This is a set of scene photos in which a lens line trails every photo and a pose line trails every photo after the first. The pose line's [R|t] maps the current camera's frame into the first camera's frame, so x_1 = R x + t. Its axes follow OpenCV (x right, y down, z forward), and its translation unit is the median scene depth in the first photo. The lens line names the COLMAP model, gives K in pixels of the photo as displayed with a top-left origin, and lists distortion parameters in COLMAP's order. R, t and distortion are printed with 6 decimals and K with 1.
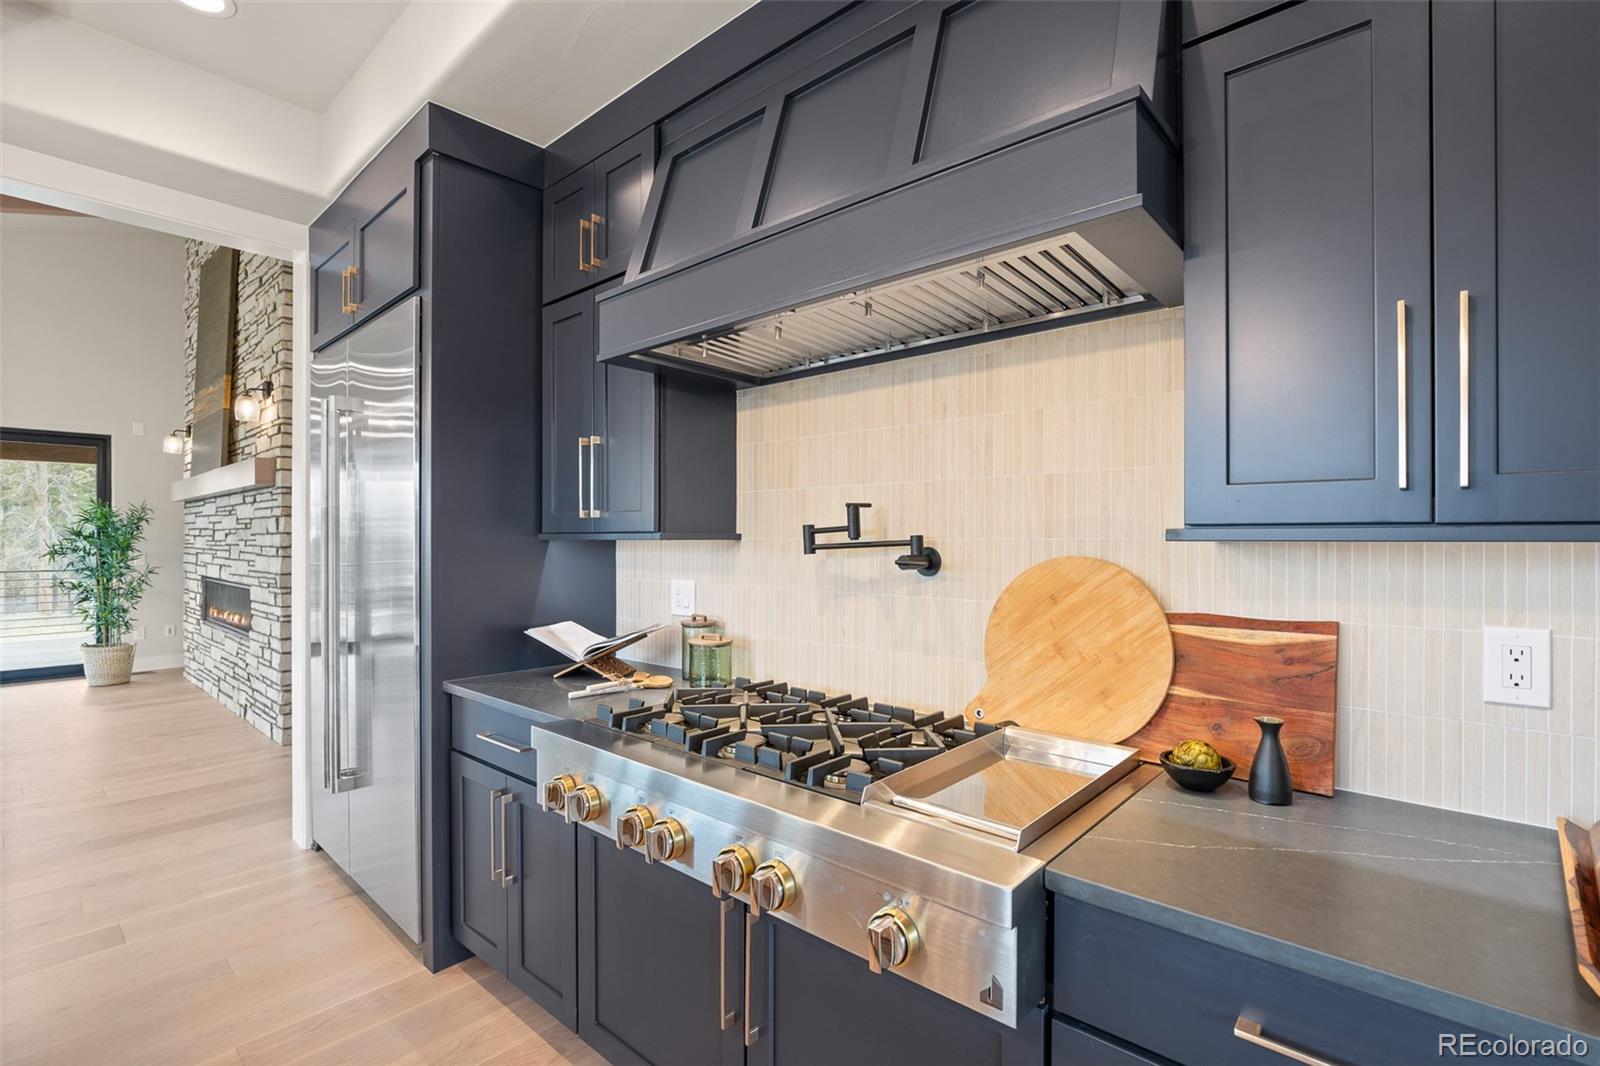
lens RADIAL K [[721.8, 0, 800.0], [0, 721.8, 533.0], [0, 0, 1]] dist [-0.012280, 0.000712]
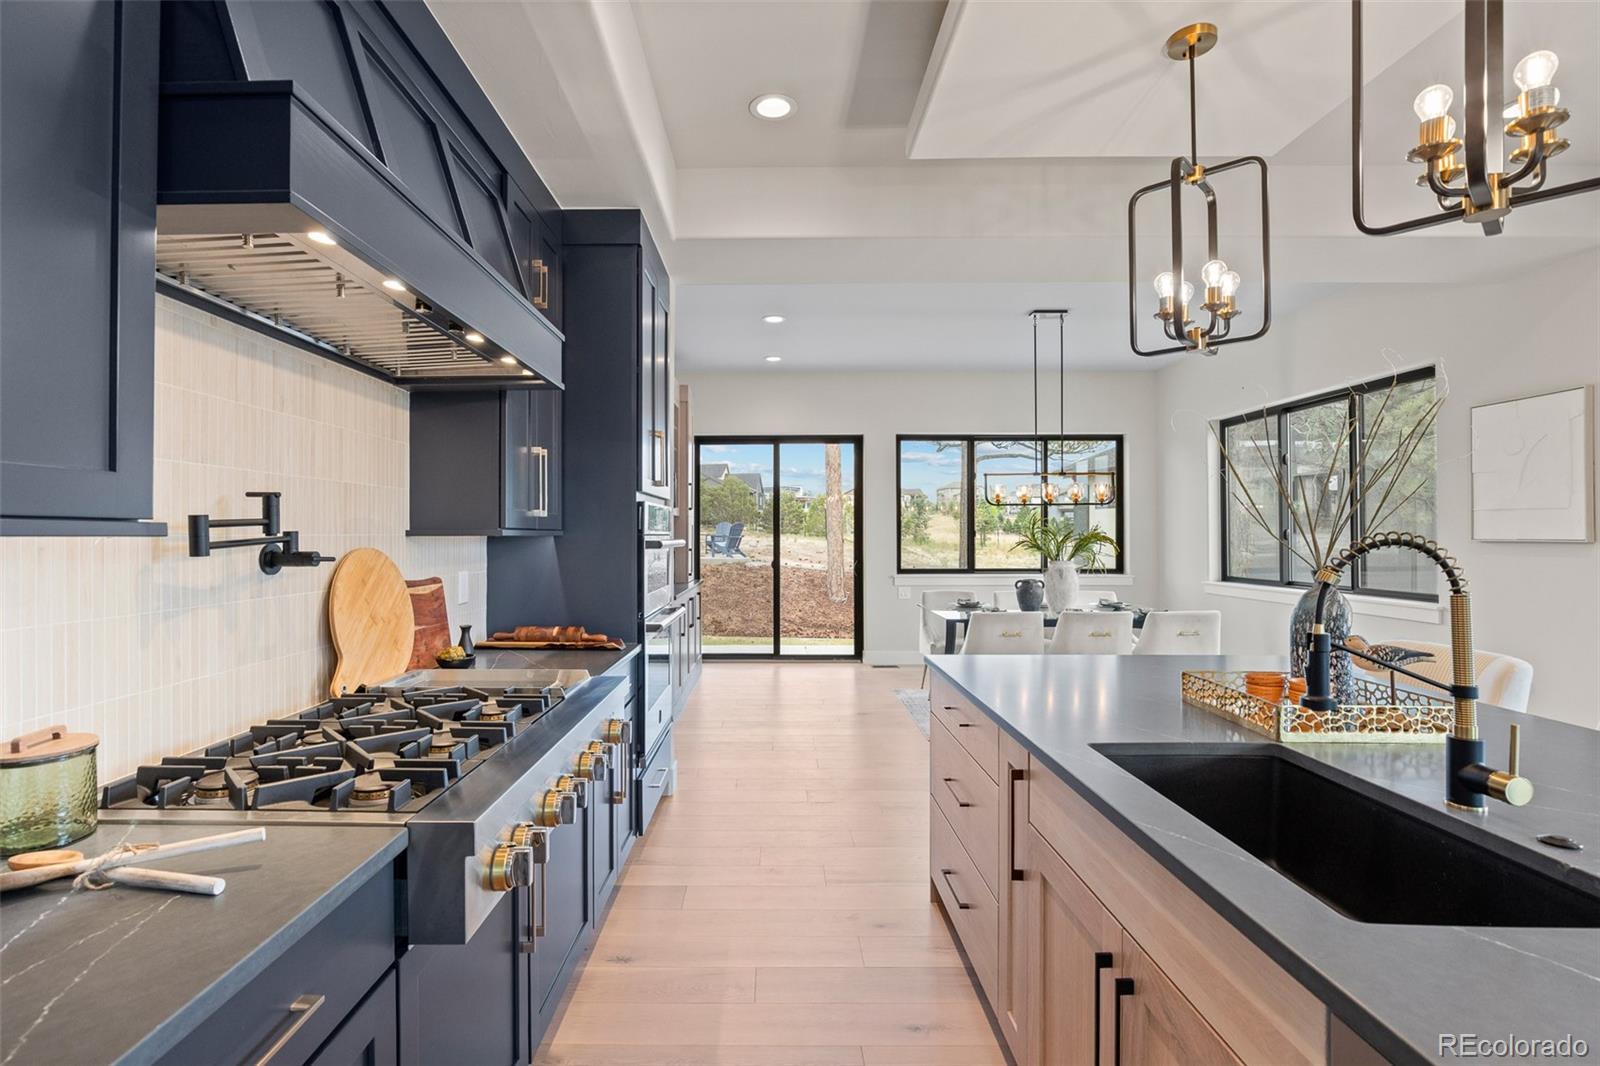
lens RADIAL K [[721.8, 0, 800.0], [0, 721.8, 533.0], [0, 0, 1]] dist [-0.012280, 0.000712]
pose [[-0.681736, 0.005826, 0.731575, -0.934403], [-0.001805, 0.999952, -0.009646, 0.012655], [-0.731596, -0.007897, -0.681693, 1.088013]]
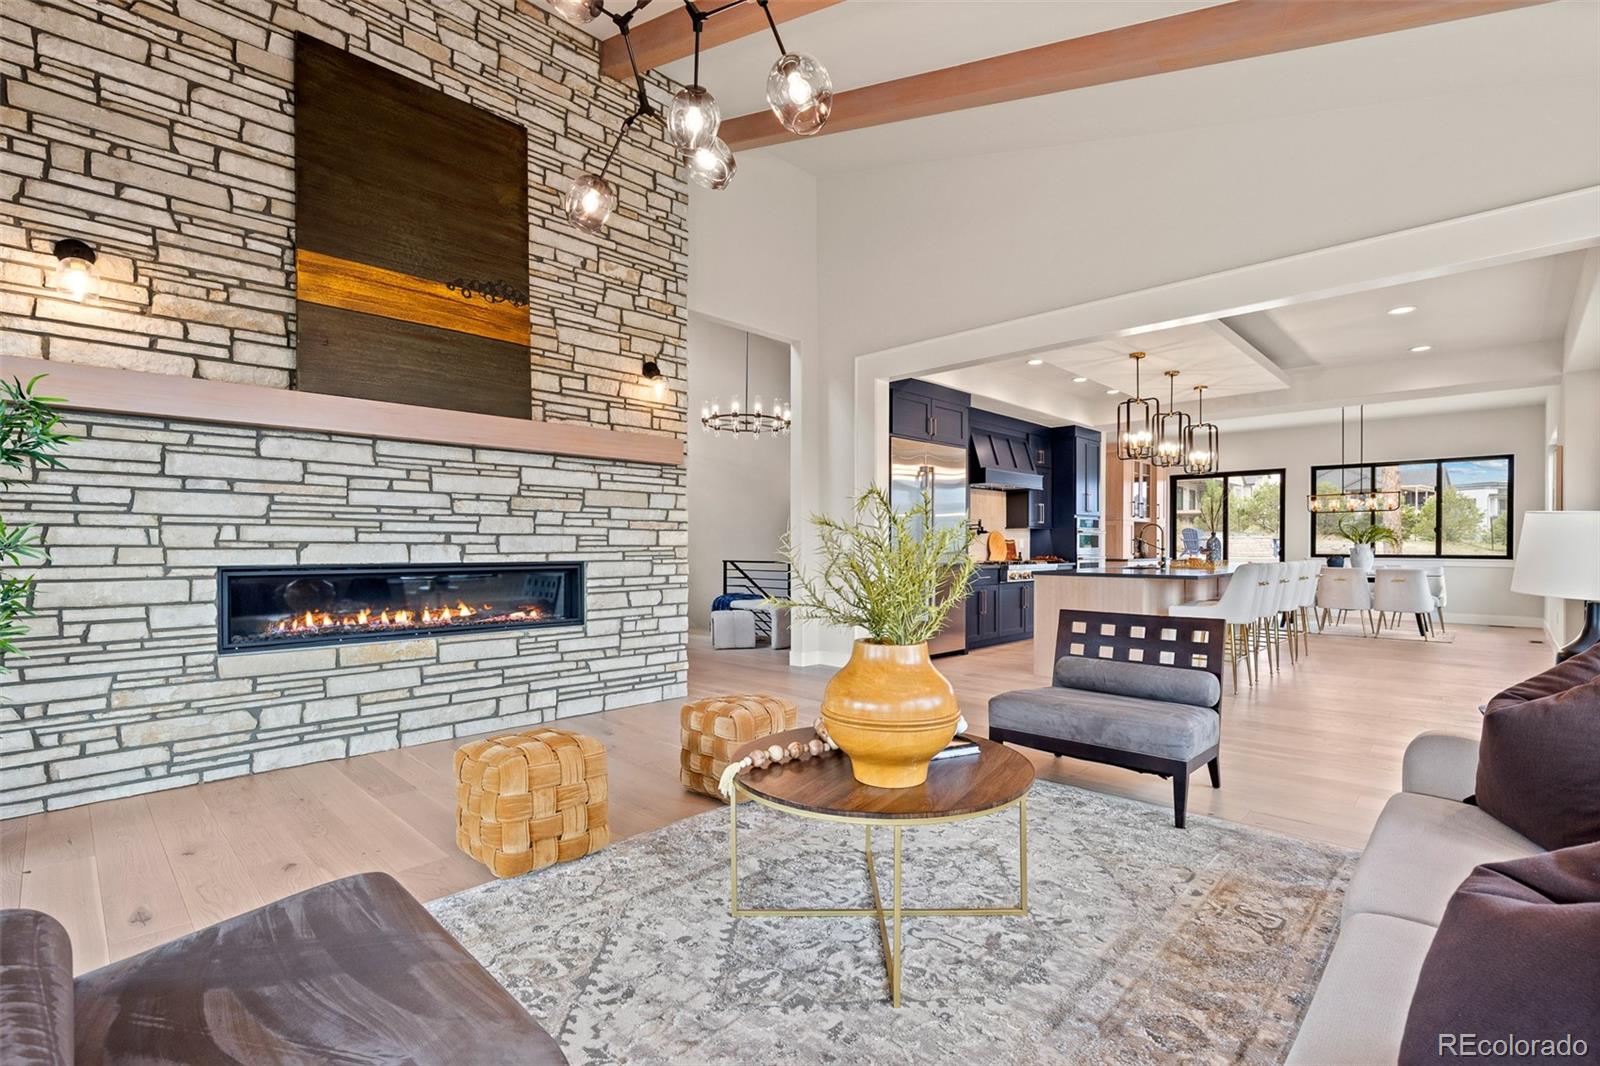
lens RADIAL K [[721.8, 0, 800.0], [0, 721.8, 533.0], [0, 0, 1]] dist [-0.012280, 0.000712]
pose [[0.094393, 0.010225, 0.995482, -4.839953], [-0.013128, 0.999873, -0.009025, 0.104860], [-0.995448, -0.012217, 0.094515, 1.712600]]
